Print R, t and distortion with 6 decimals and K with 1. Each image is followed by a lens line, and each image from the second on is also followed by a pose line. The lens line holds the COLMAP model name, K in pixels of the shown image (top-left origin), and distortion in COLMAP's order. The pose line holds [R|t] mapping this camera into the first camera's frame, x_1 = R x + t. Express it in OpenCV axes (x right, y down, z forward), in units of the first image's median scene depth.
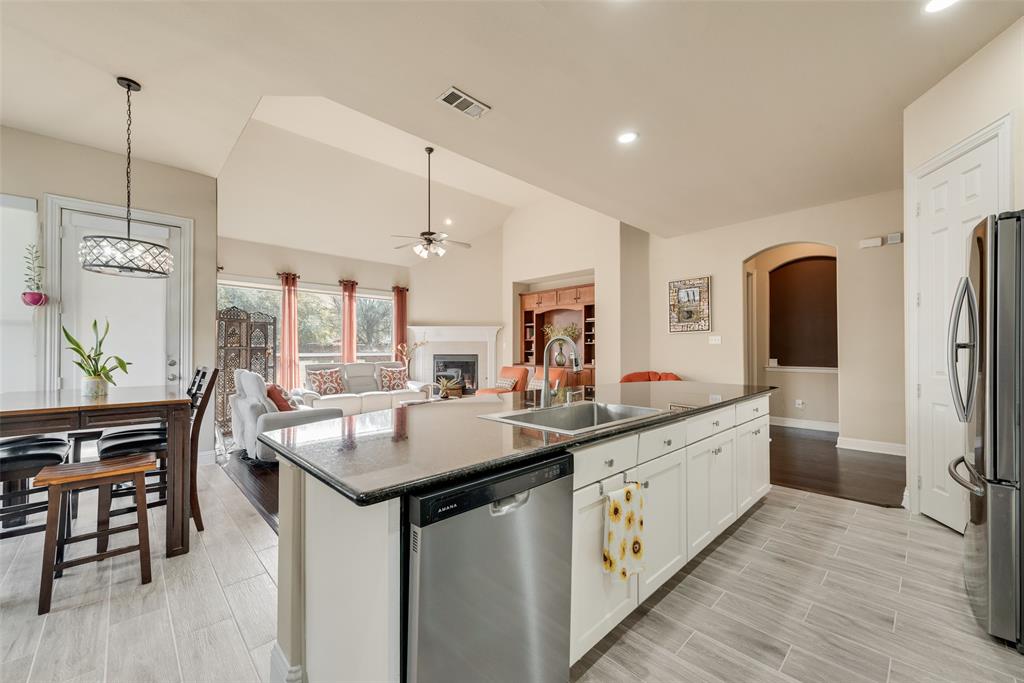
lens RADIAL K [[403.3, 0, 512.1], [0, 403.3, 342.6], [0, 0, 1]] dist [0.014288, -0.003251]
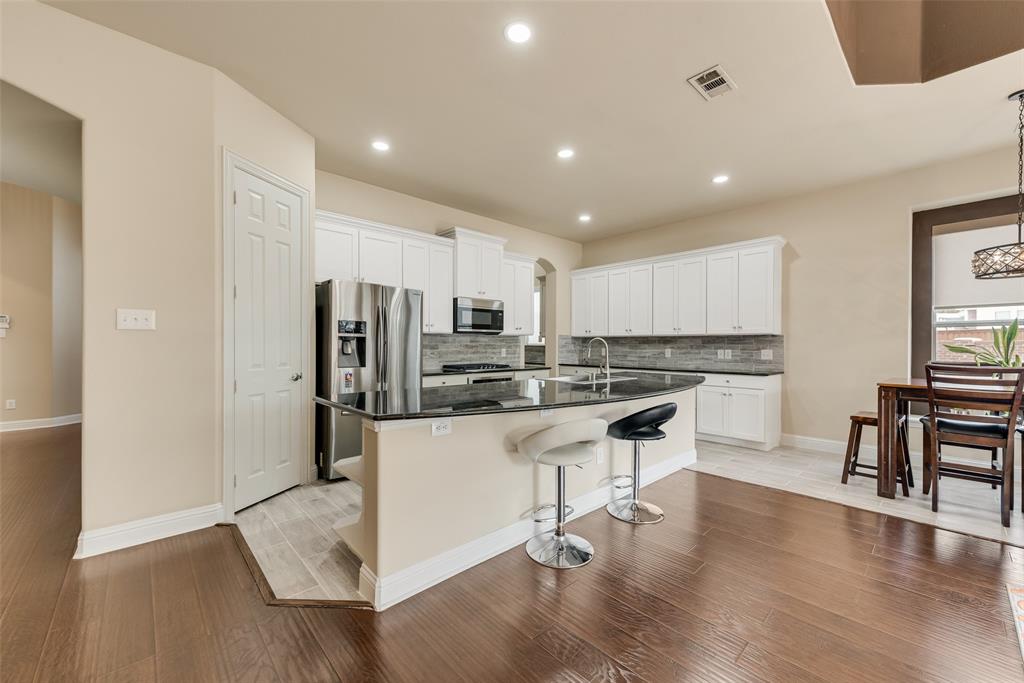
lens RADIAL K [[403.3, 0, 511.0], [0, 403.3, 345.1], [0, 0, 1]] dist [0.014288, -0.003251]
pose [[-0.999793, -0.004154, 0.019916, 0.134733], [-0.004463, 0.999870, -0.015489, 0.012868], [-0.019849, -0.015575, -0.999682, 0.799234]]
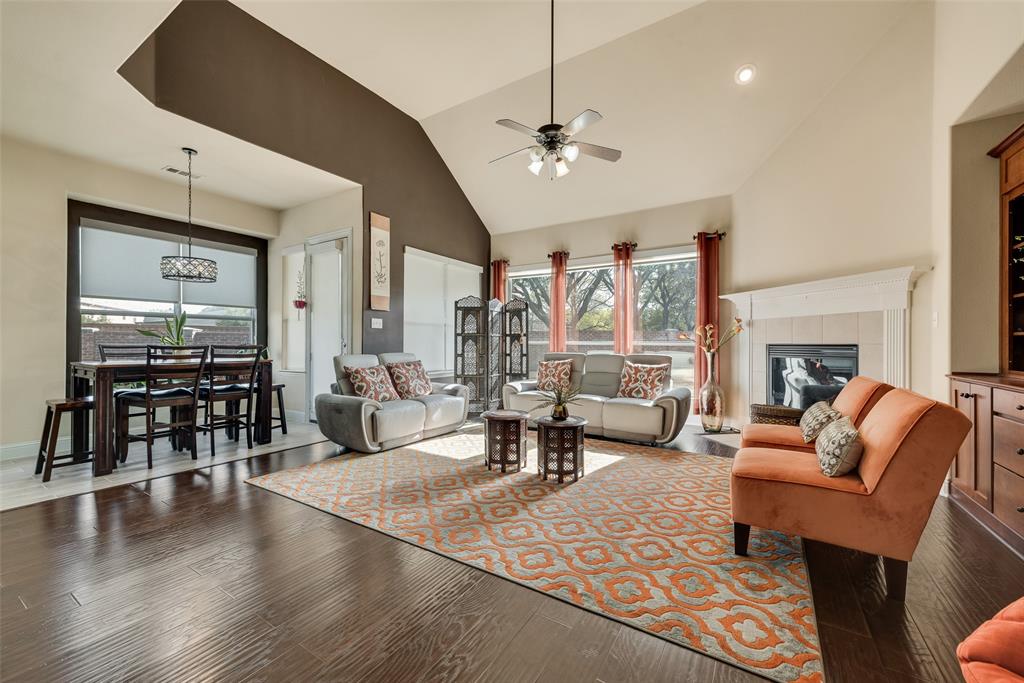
lens RADIAL K [[403.3, 0, 512.3], [0, 403.3, 342.1], [0, 0, 1]] dist [0.014288, -0.003251]
pose [[0.239569, -0.003723, -0.970872, 0.292358], [0.015048, 0.999887, -0.000121, 0.027389], [0.970763, -0.014581, 0.239598, 0.681968]]
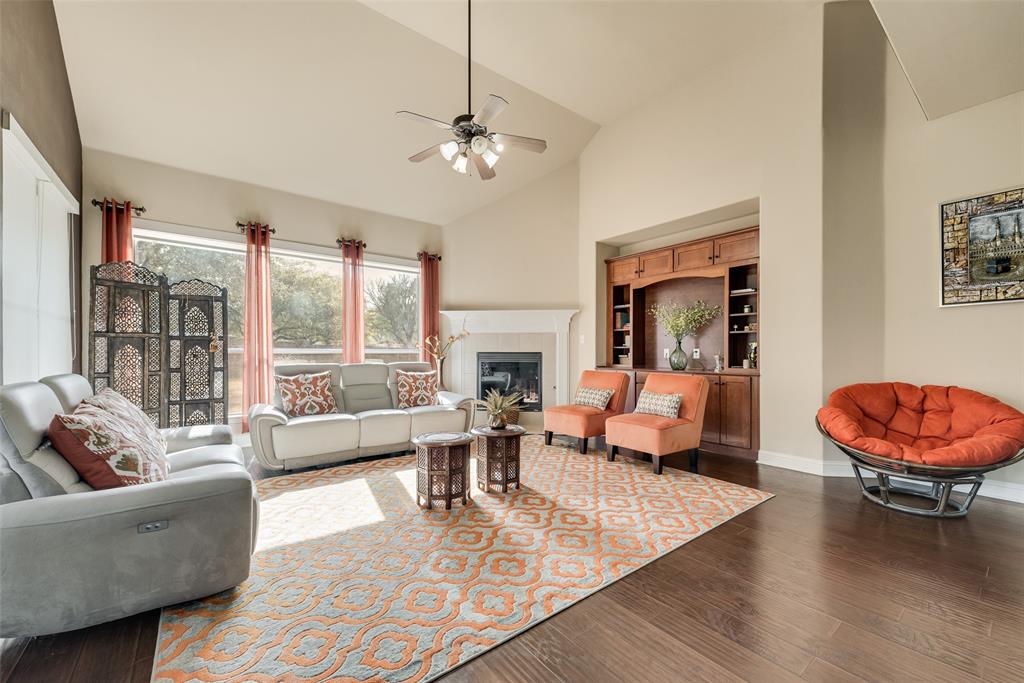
lens RADIAL K [[403.3, 0, 510.5], [0, 403.3, 355.3], [0, 0, 1]] dist [0.014288, -0.003251]
pose [[0.994237, 0.002296, -0.107184, -0.078999], [0.000351, 0.999696, 0.024669, 0.021942], [0.107208, -0.024564, 0.993933, 0.394791]]
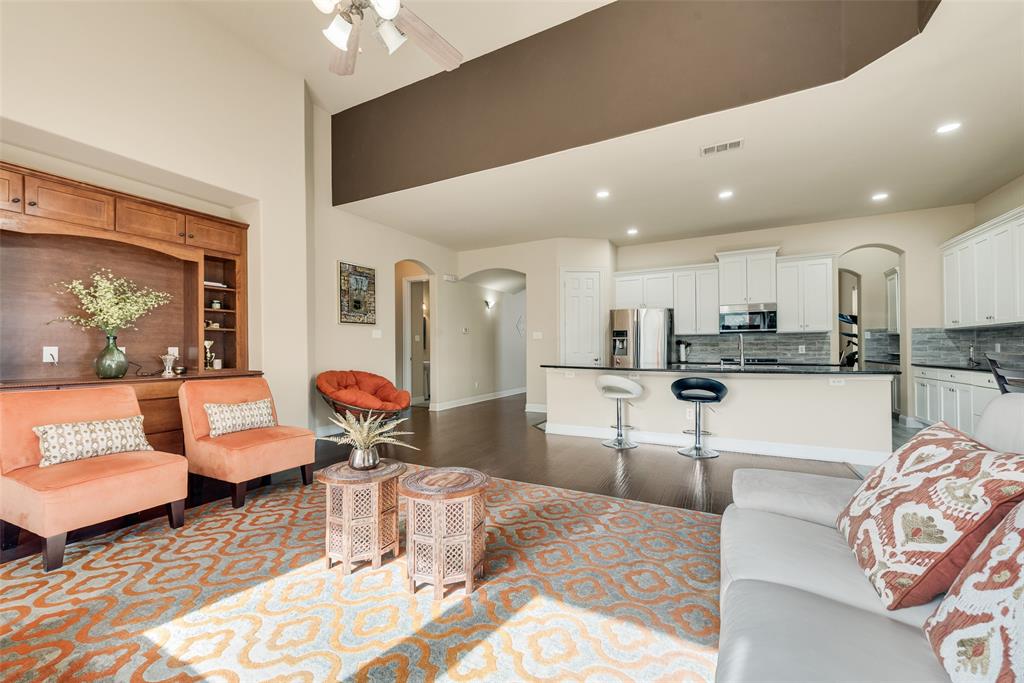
lens RADIAL K [[403.3, 0, 511.2], [0, 403.3, 343.3], [0, 0, 1]] dist [0.014288, -0.003251]
pose [[-0.315978, 0.017460, 0.948606, -0.462109], [-0.011483, 0.999687, -0.022225, 0.029205], [-0.948697, -0.017915, -0.315679, 0.837005]]
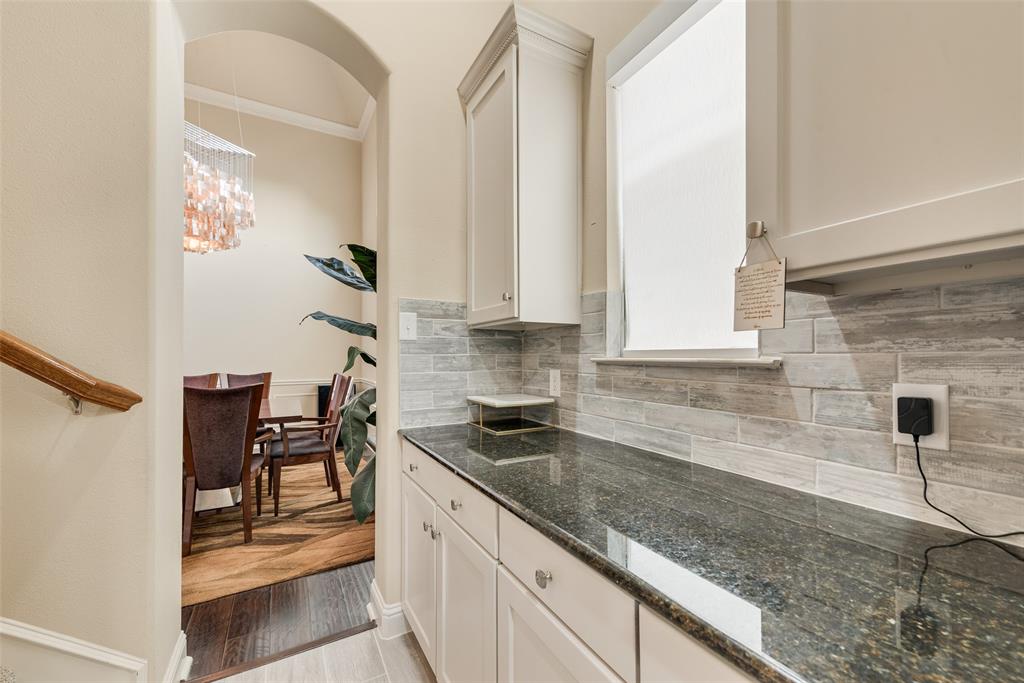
lens RADIAL K [[403.3, 0, 514.5], [0, 403.3, 351.5], [0, 0, 1]] dist [0.014288, -0.003251]
pose [[-0.972241, 0.003941, 0.233948, 0.117613], [-0.002210, 0.999659, -0.026022, -0.003230], [-0.233971, -0.025816, -0.971901, -0.134389]]
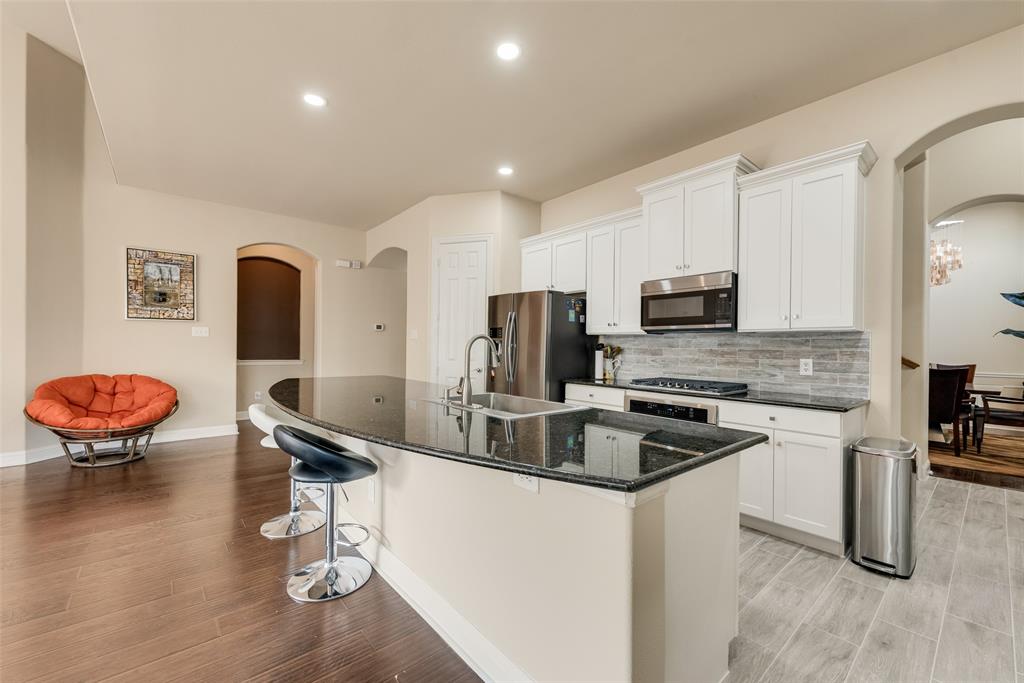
lens RADIAL K [[403.3, 0, 513.7], [0, 403.3, 346.6], [0, 0, 1]] dist [0.014288, -0.003251]
pose [[0.057574, 0.000499, 0.998341, -0.263391], [-0.030256, 0.999541, 0.001246, 0.003441], [-0.997883, -0.030277, 0.057563, 0.245310]]
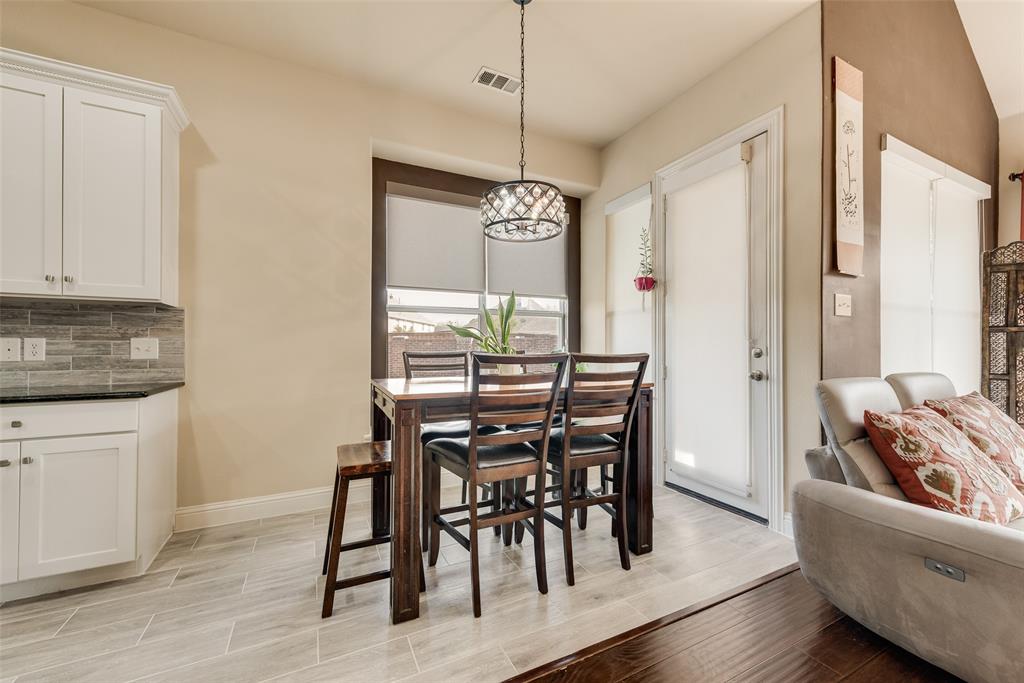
lens RADIAL K [[403.3, 0, 511.9], [0, 403.3, 343.7], [0, 0, 1]] dist [0.014288, -0.003251]
pose [[-0.296460, -0.011985, -0.954970, -0.070345], [0.015114, 0.999737, -0.017239, 0.023047], [0.954926, -0.019544, -0.296201, 0.465279]]
